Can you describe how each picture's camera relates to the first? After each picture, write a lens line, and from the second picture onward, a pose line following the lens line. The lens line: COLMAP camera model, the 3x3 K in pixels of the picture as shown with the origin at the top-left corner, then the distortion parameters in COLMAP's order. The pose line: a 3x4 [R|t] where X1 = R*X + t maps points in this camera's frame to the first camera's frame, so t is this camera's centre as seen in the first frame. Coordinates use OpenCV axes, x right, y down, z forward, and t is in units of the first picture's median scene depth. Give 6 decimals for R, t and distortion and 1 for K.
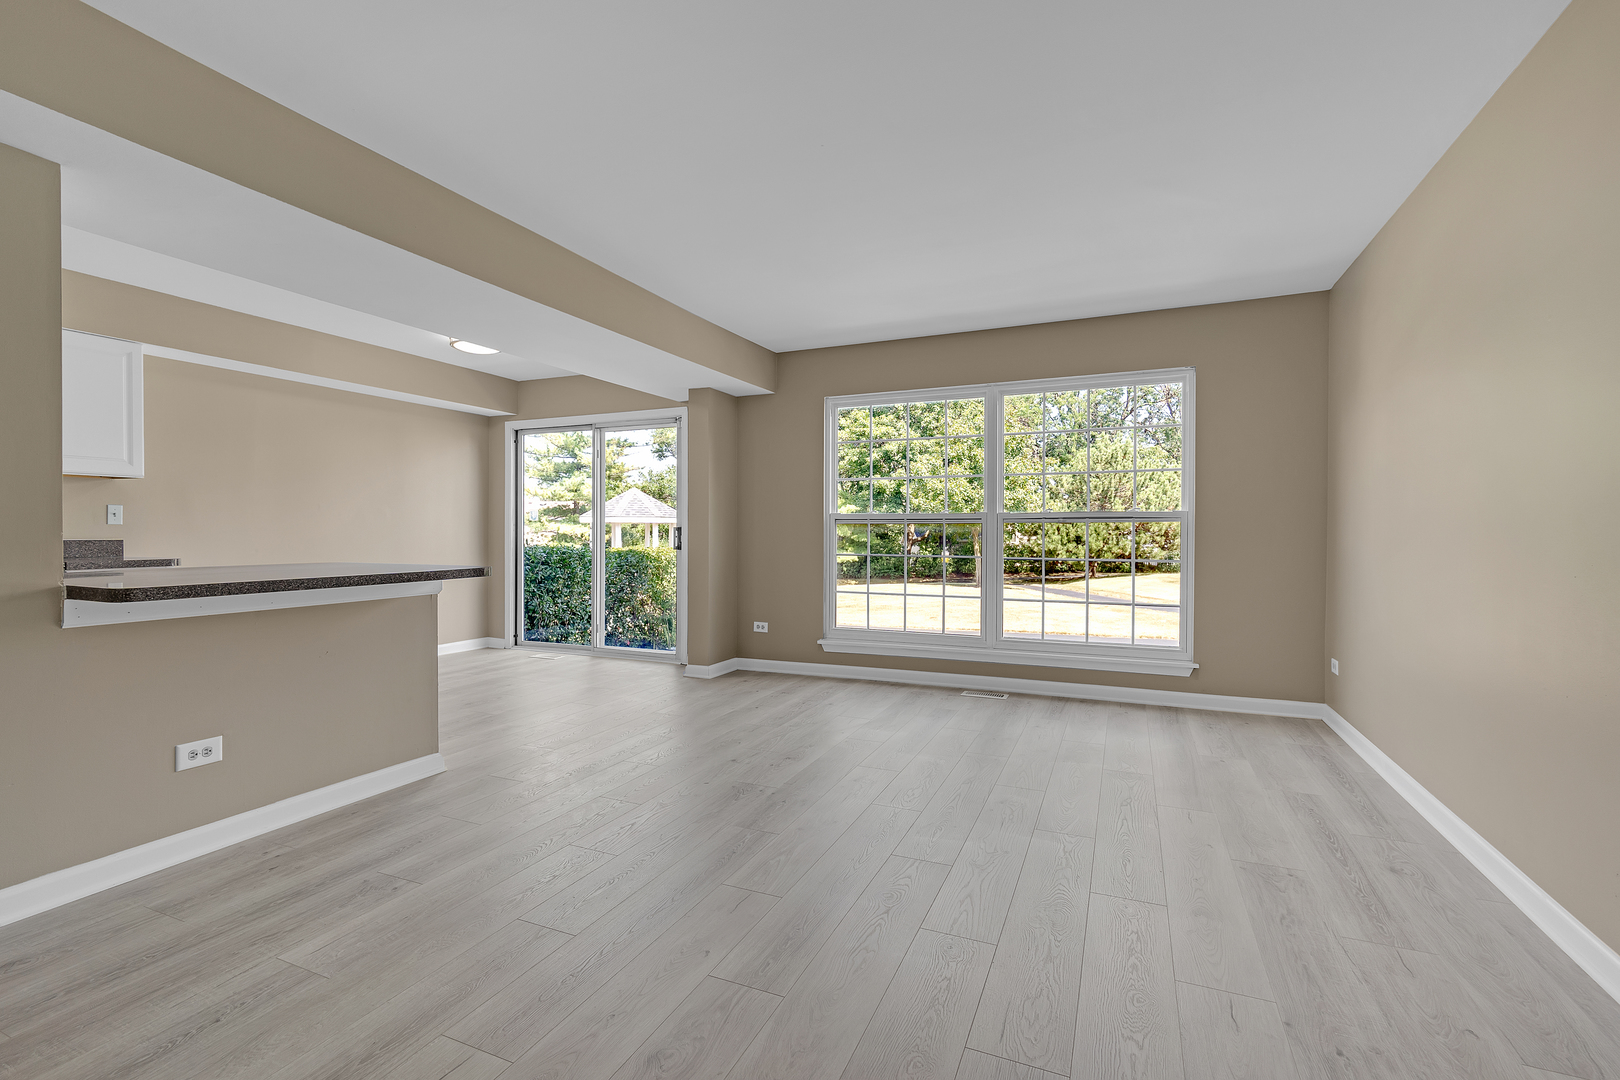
lens RADIAL K [[721.0, 0, 803.3], [0, 721.0, 536.5], [0, 0, 1]] dist [0.005991, 0.000690]
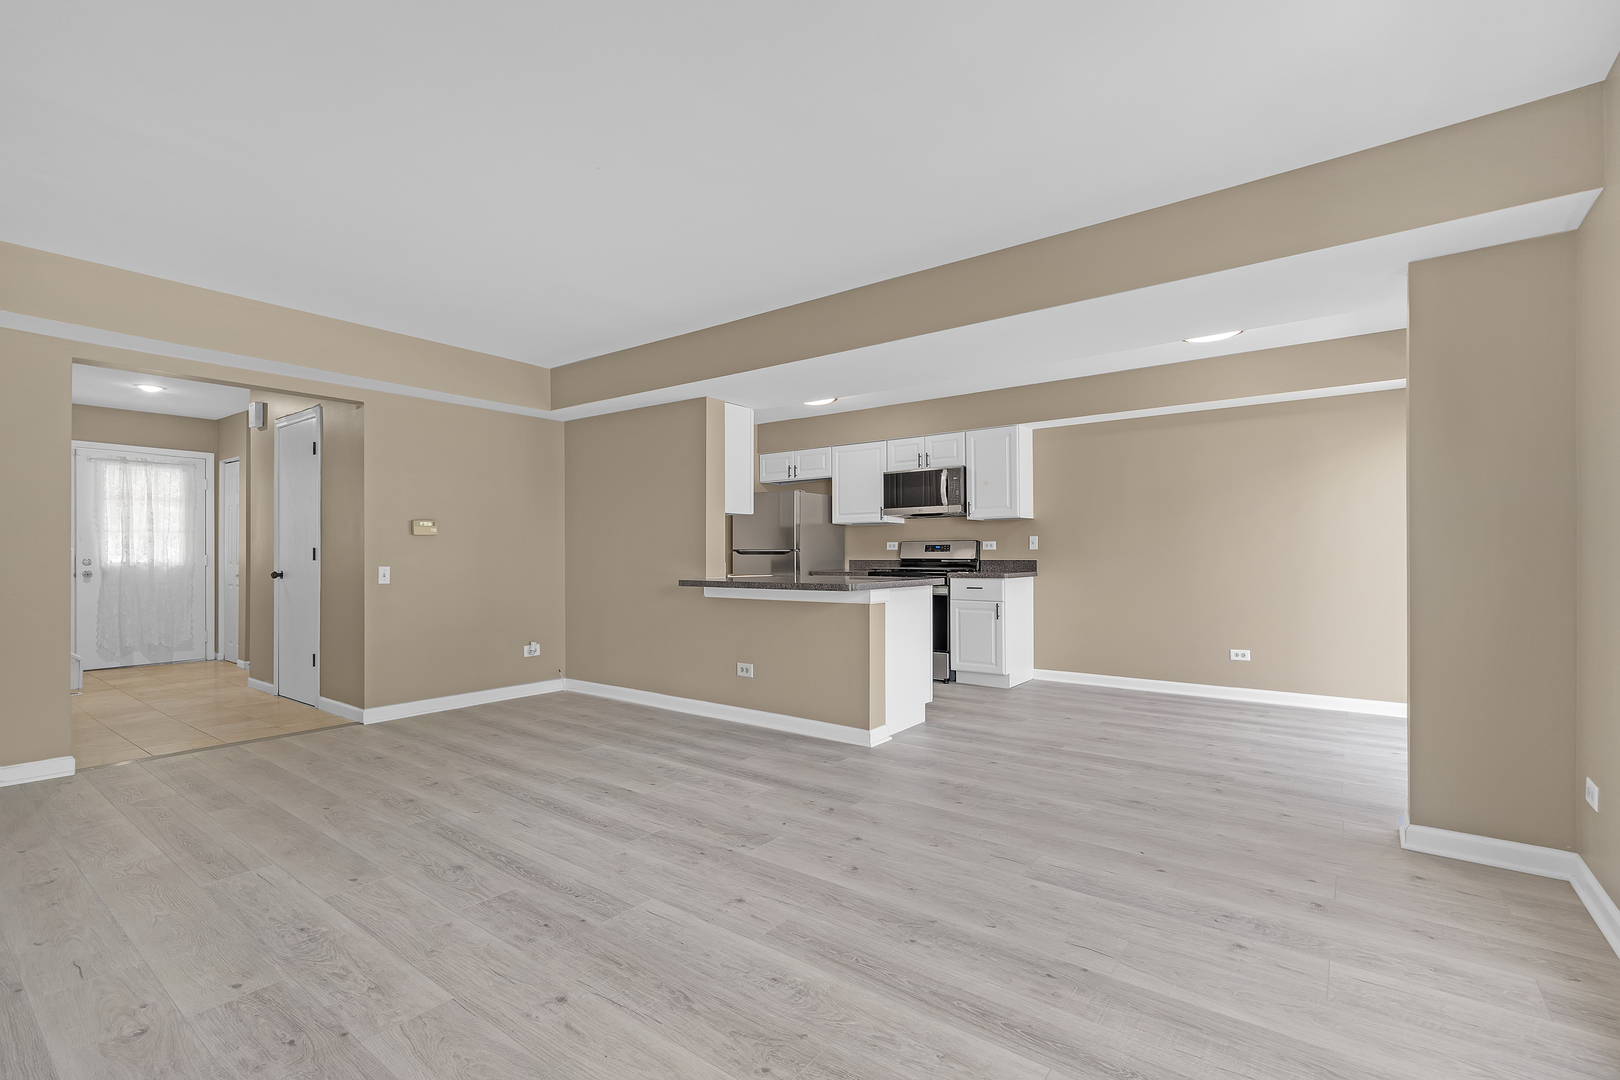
lens RADIAL K [[715.9, 0, 815.3], [0, 715.9, 556.9], [0, 0, 1]] dist [0.003704, 0.000475]
pose [[-0.219243, 0.001125, -0.975670, 0.965023], [-0.003027, 0.999994, 0.001833, -0.003373], [0.975666, 0.003355, -0.219238, 1.586943]]
